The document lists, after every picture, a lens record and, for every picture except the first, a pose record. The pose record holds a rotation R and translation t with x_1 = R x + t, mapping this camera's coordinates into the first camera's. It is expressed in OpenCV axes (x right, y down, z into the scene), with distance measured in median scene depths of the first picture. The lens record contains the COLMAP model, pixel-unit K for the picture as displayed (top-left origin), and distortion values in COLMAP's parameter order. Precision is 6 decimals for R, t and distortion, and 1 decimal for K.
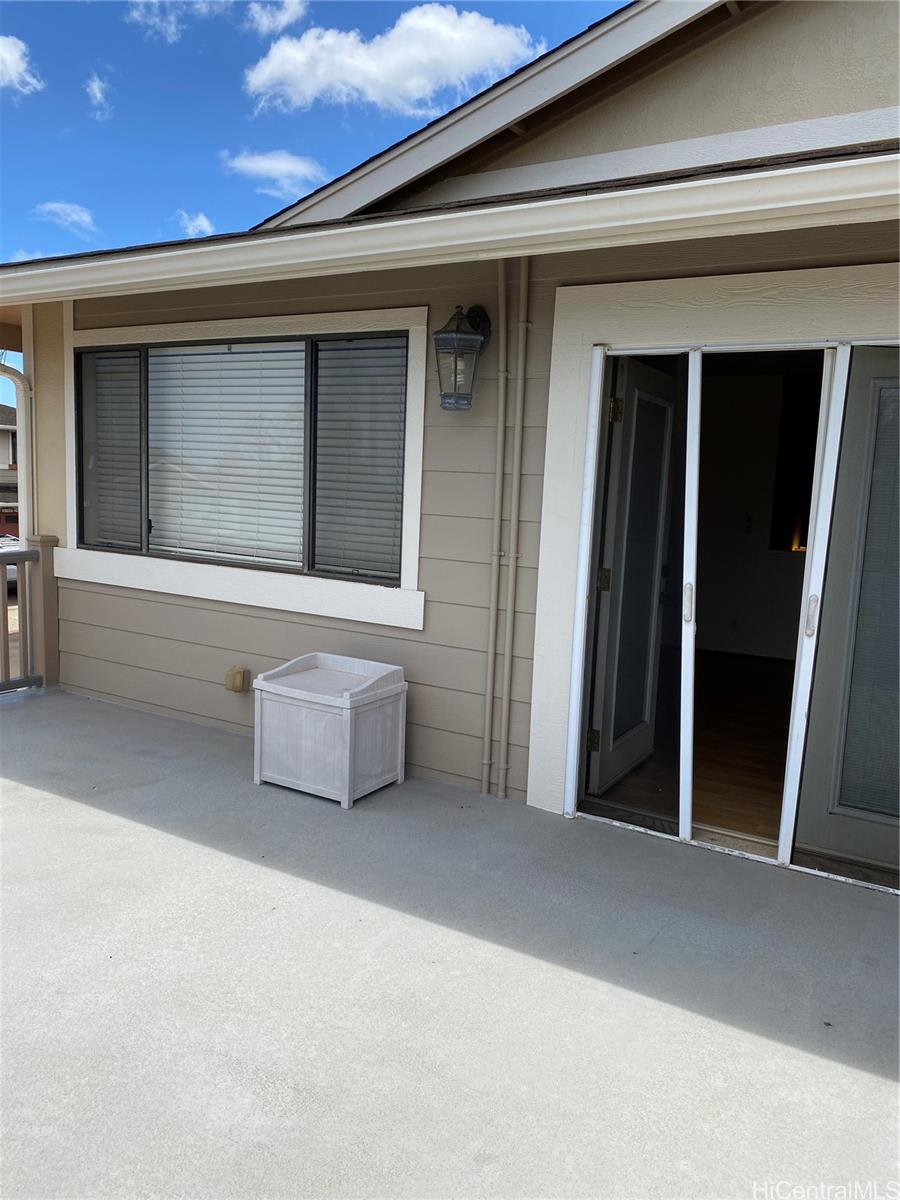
lens RADIAL K [[901.3, 0, 450.1], [0, 901.3, 601.4], [0, 0, 1]] dist [0.015232, 0.003094]
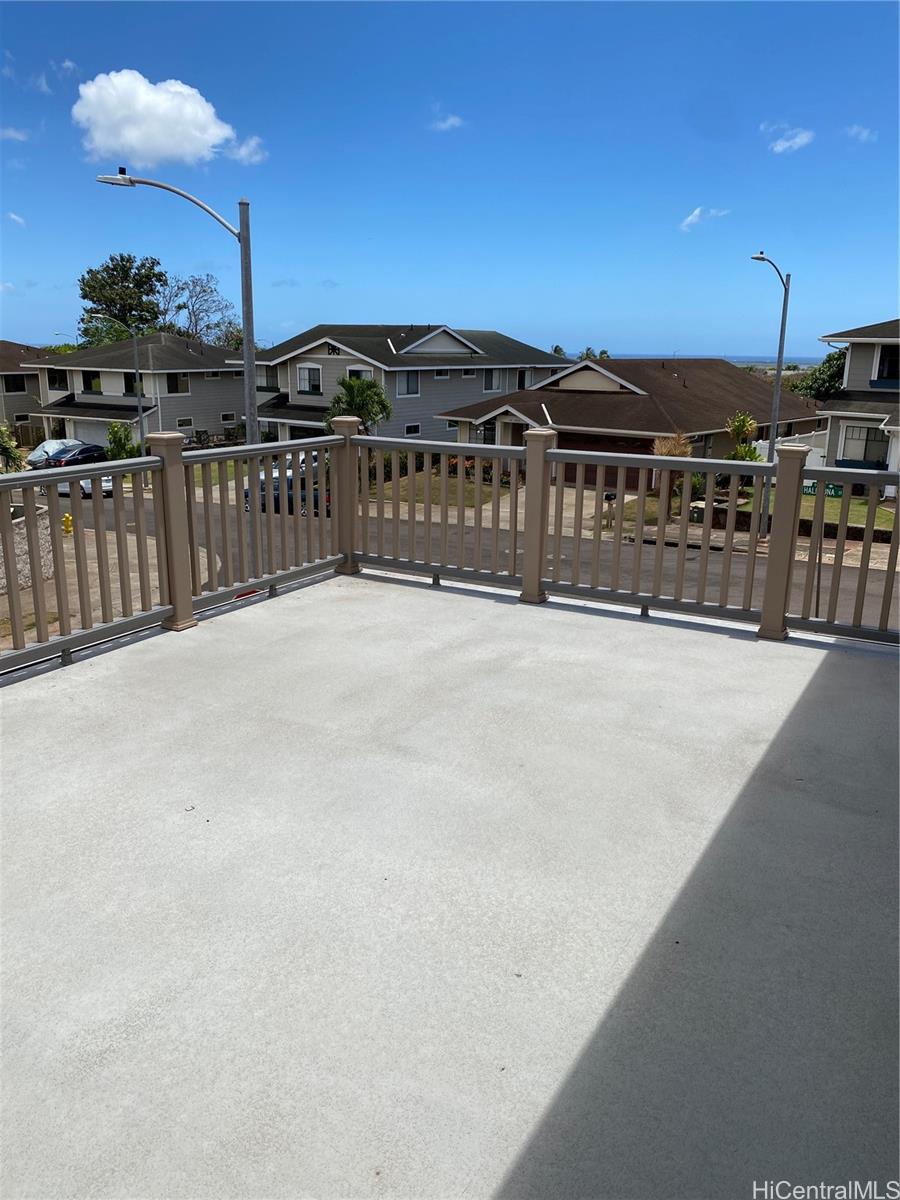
lens RADIAL K [[901.3, 0, 450.1], [0, 901.3, 598.6], [0, 0, 1]] dist [0.015232, 0.003094]
pose [[0.041413, 0.226303, -0.973176, 0.358201], [-0.142905, 0.965339, 0.218399, -0.081155], [0.988870, 0.130027, 0.072318, 0.703879]]
